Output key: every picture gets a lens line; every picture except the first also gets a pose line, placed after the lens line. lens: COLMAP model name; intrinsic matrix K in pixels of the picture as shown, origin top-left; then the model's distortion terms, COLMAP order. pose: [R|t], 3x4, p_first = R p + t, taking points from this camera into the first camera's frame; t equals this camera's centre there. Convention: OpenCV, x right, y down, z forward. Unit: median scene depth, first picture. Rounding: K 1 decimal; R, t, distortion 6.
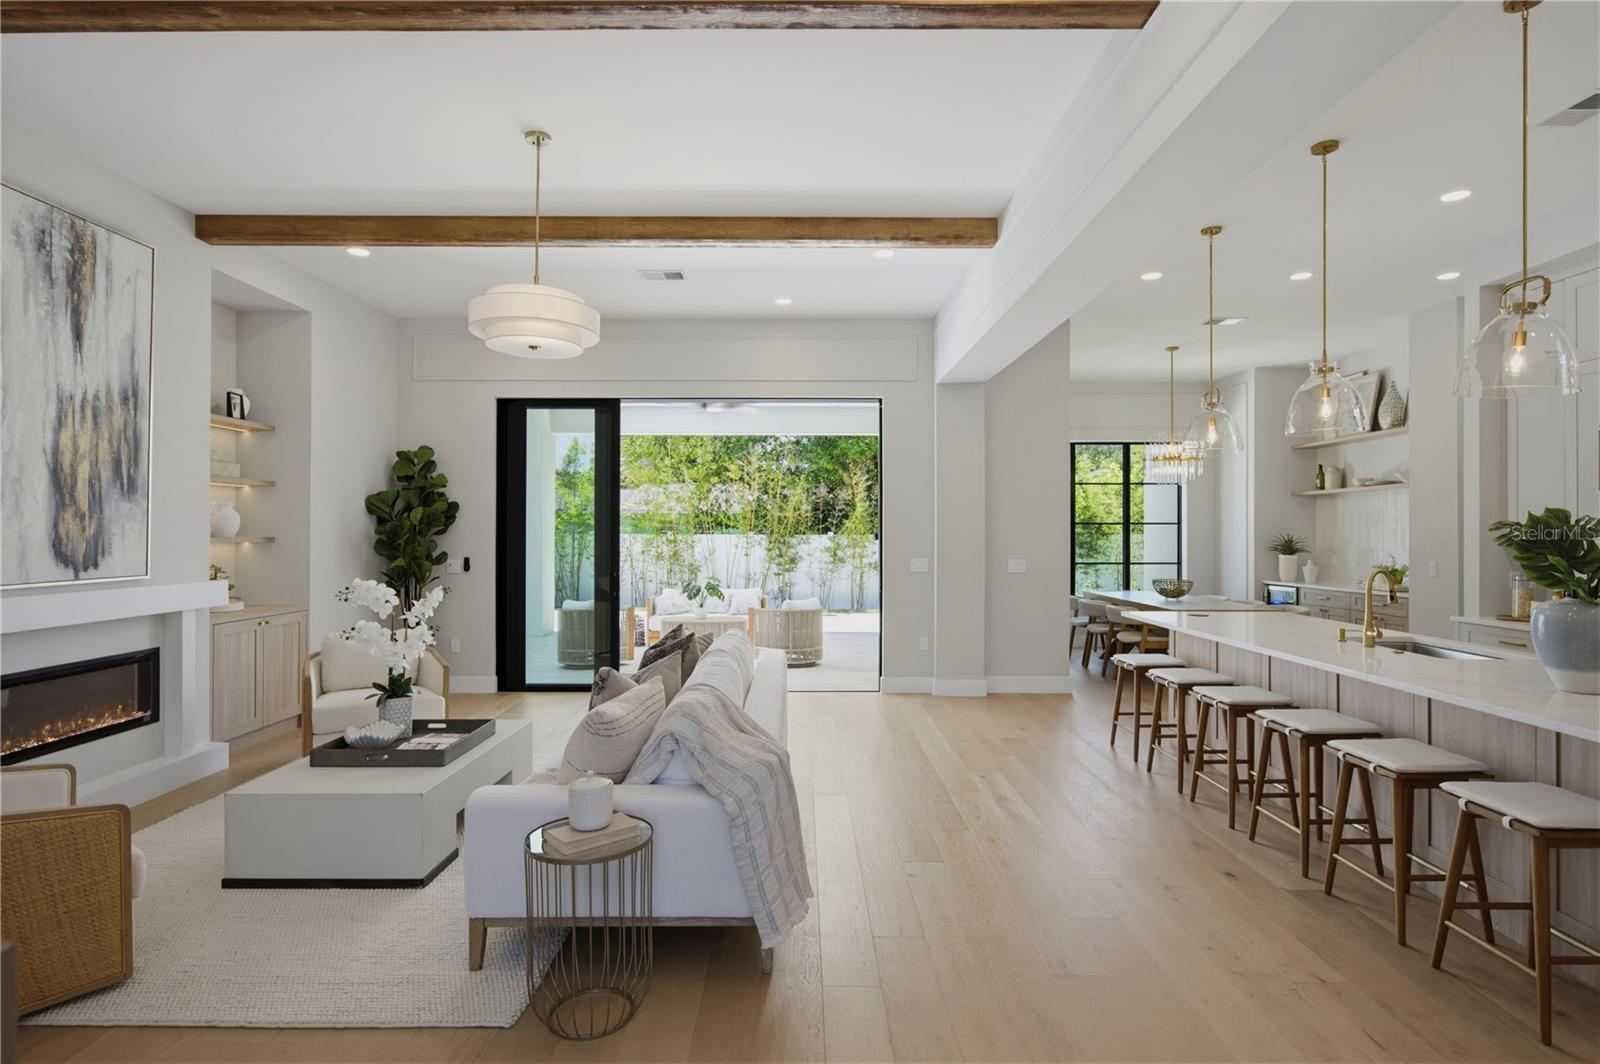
lens RADIAL K [[825.5, 0, 800.0], [0, 825.5, 532.0], [0, 0, 1]] dist [0.001507, -0.000706]
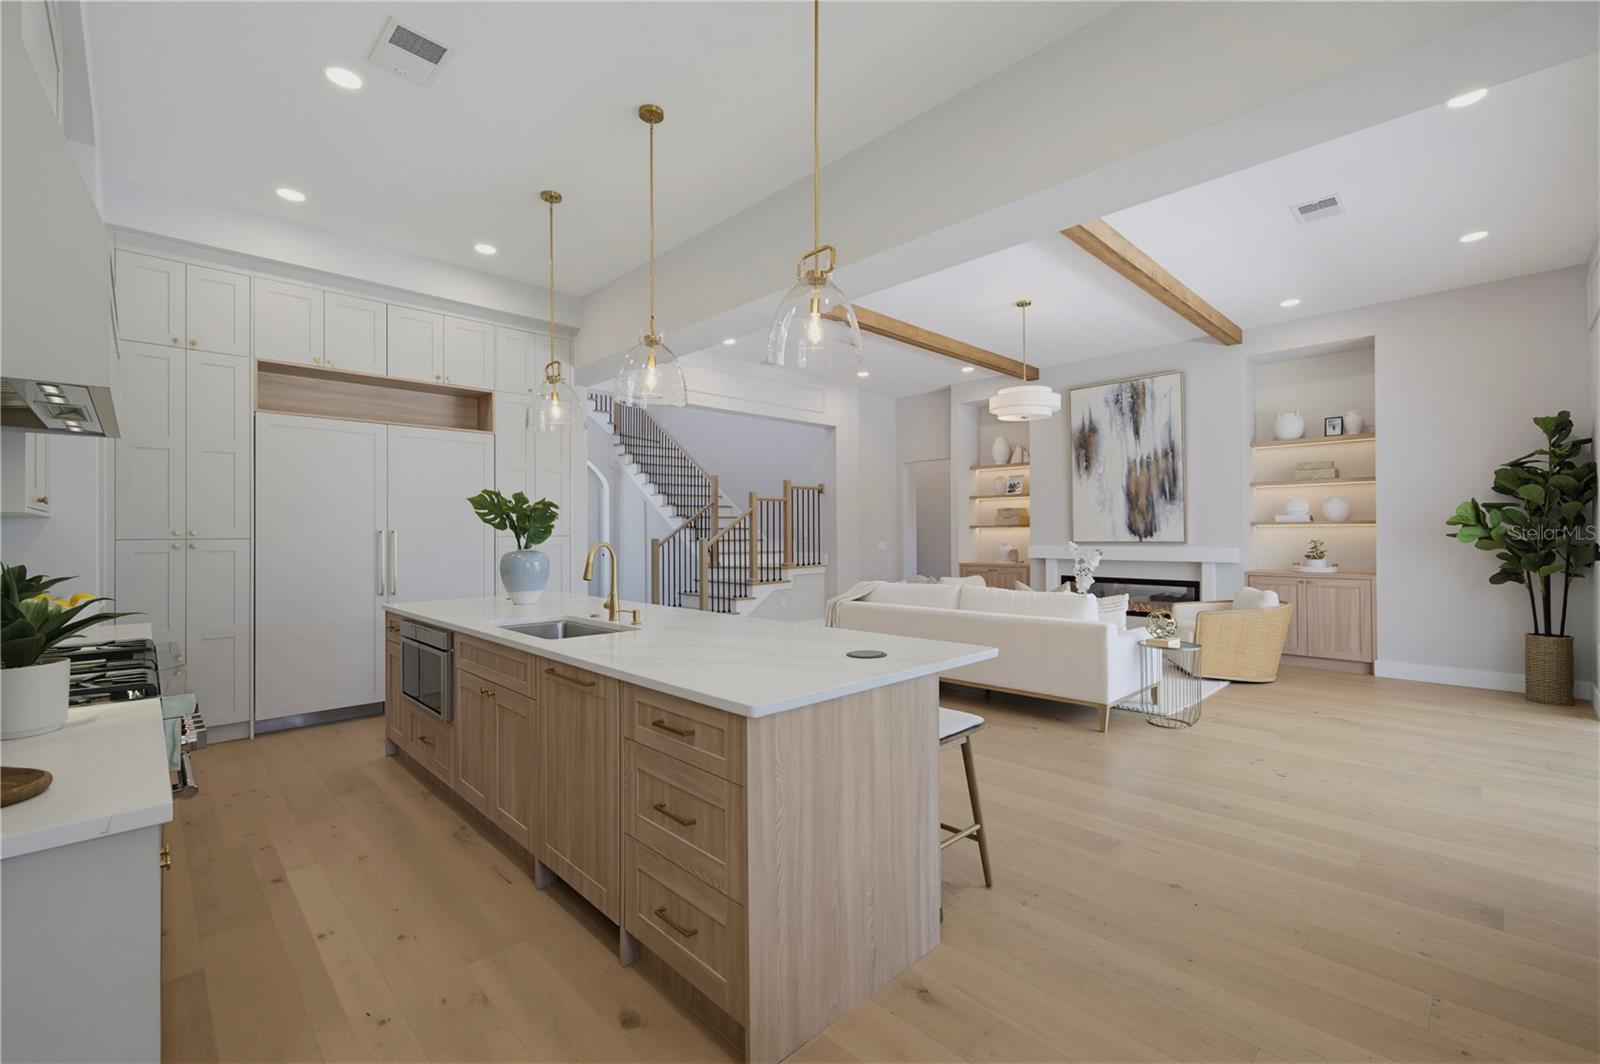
lens RADIAL K [[675.5, 0, 799.6], [0, 675.5, 528.6], [0, 0, 1]] dist [0.000969, -0.000749]
pose [[-0.718636, -0.004638, -0.695371, 0.979021], [0.002406, 0.999955, -0.009156, 0.034684], [0.695382, -0.008253, -0.718592, 1.559047]]
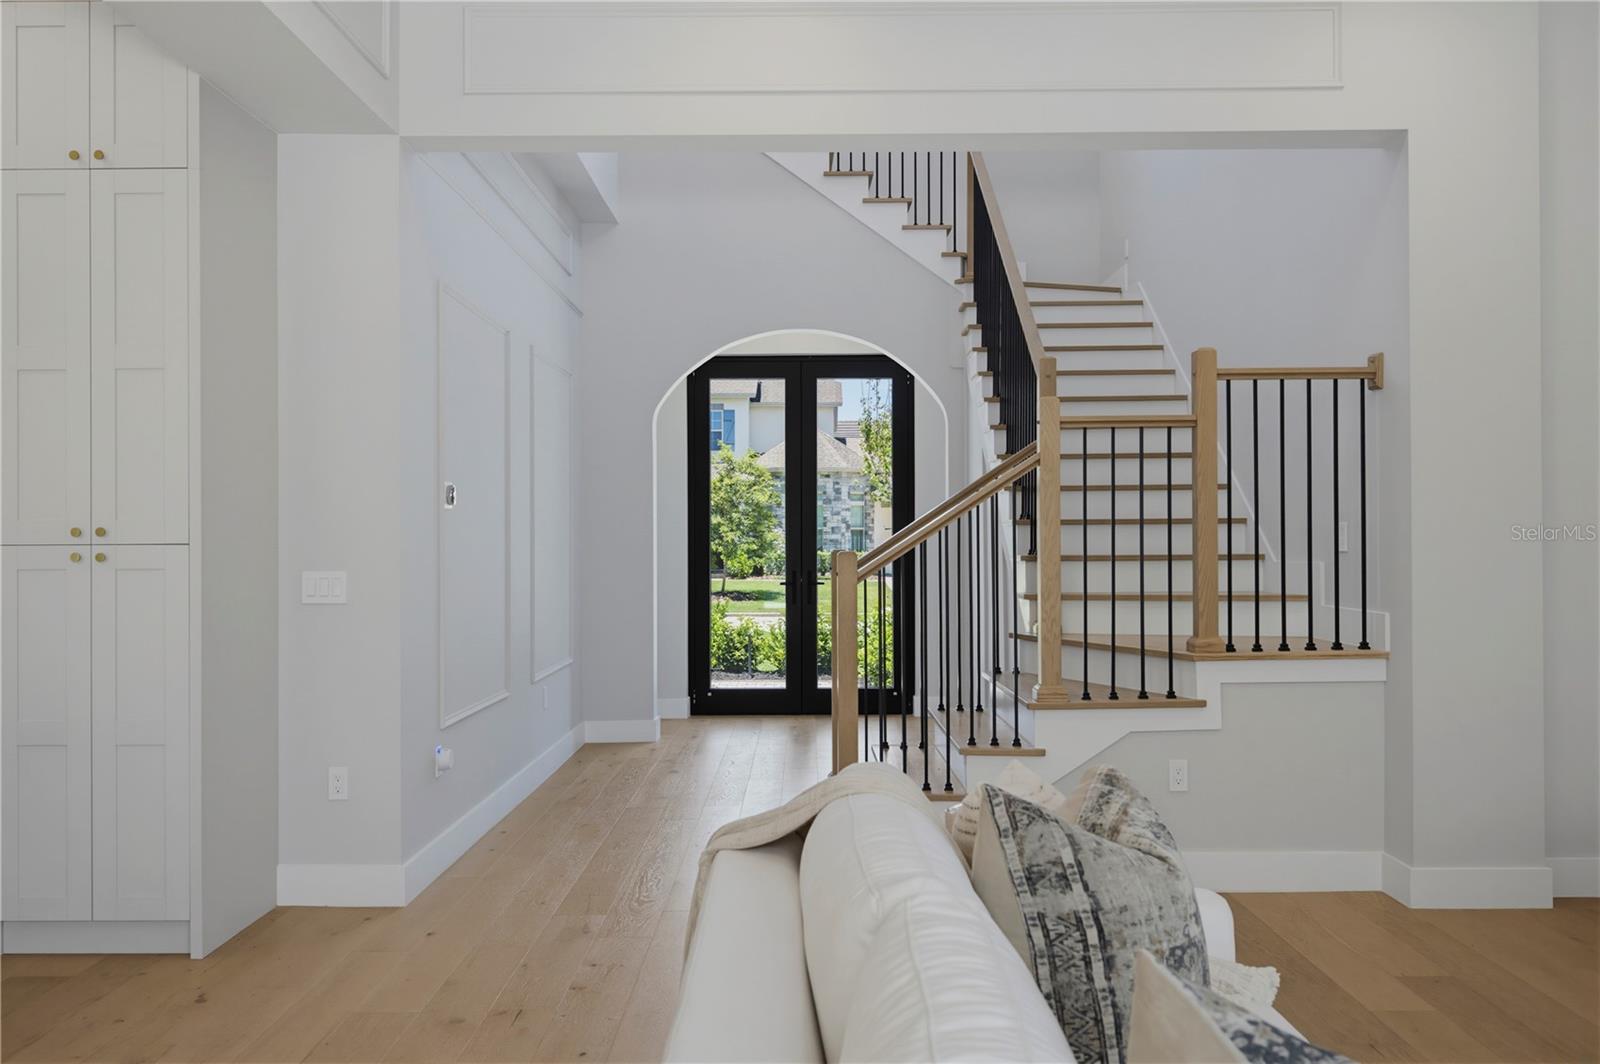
lens RADIAL K [[1358.7, 0, 800.0], [0, 1358.7, 532.0], [0, 0, 1]] dist [-0.003996, -0.004574]
pose [[-0.999981, 0.000804, 0.006087, -0.056095], [0.000778, 0.999990, -0.004322, 0.031649], [-0.006091, -0.004317, -0.999972, 1.246537]]
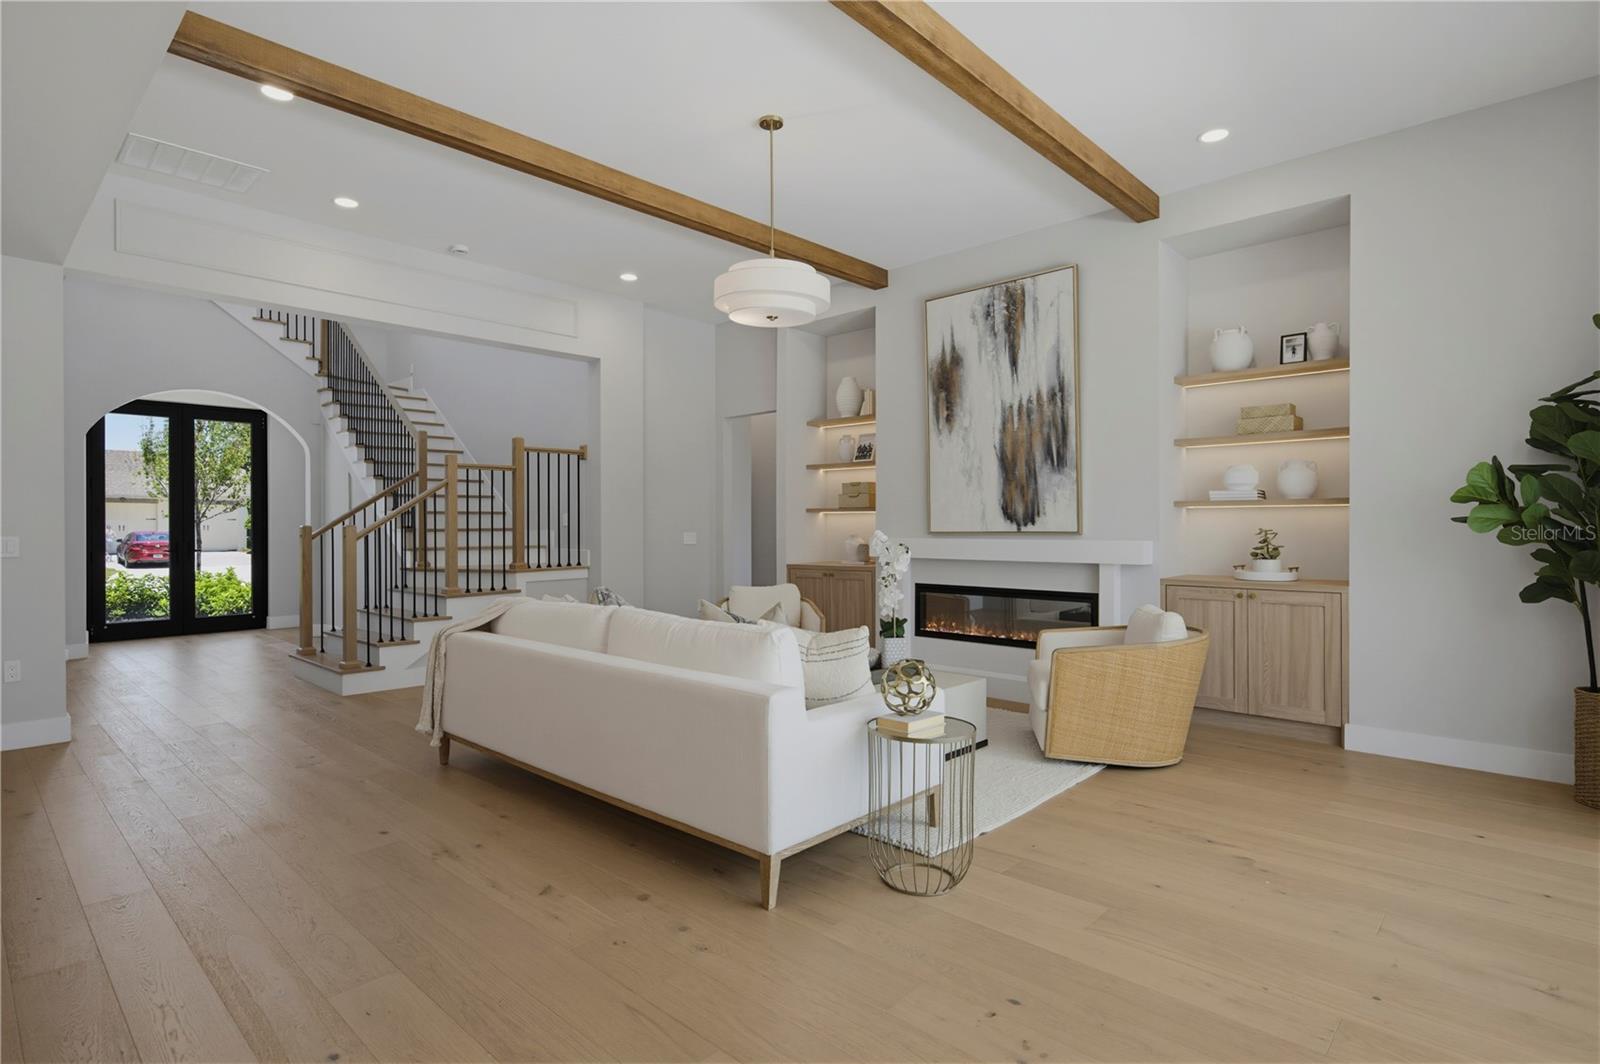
lens RADIAL K [[808.8, 0, 798.7], [0, 808.8, 527.4], [0, 0, 1]] dist [-0.008672, 0.001798]
pose [[-0.683890, 0.000361, -0.729585, 0.386439], [-0.000176, 1.000000, 0.000660, 0.046203], [0.729585, 0.000580, -0.683890, 1.573162]]
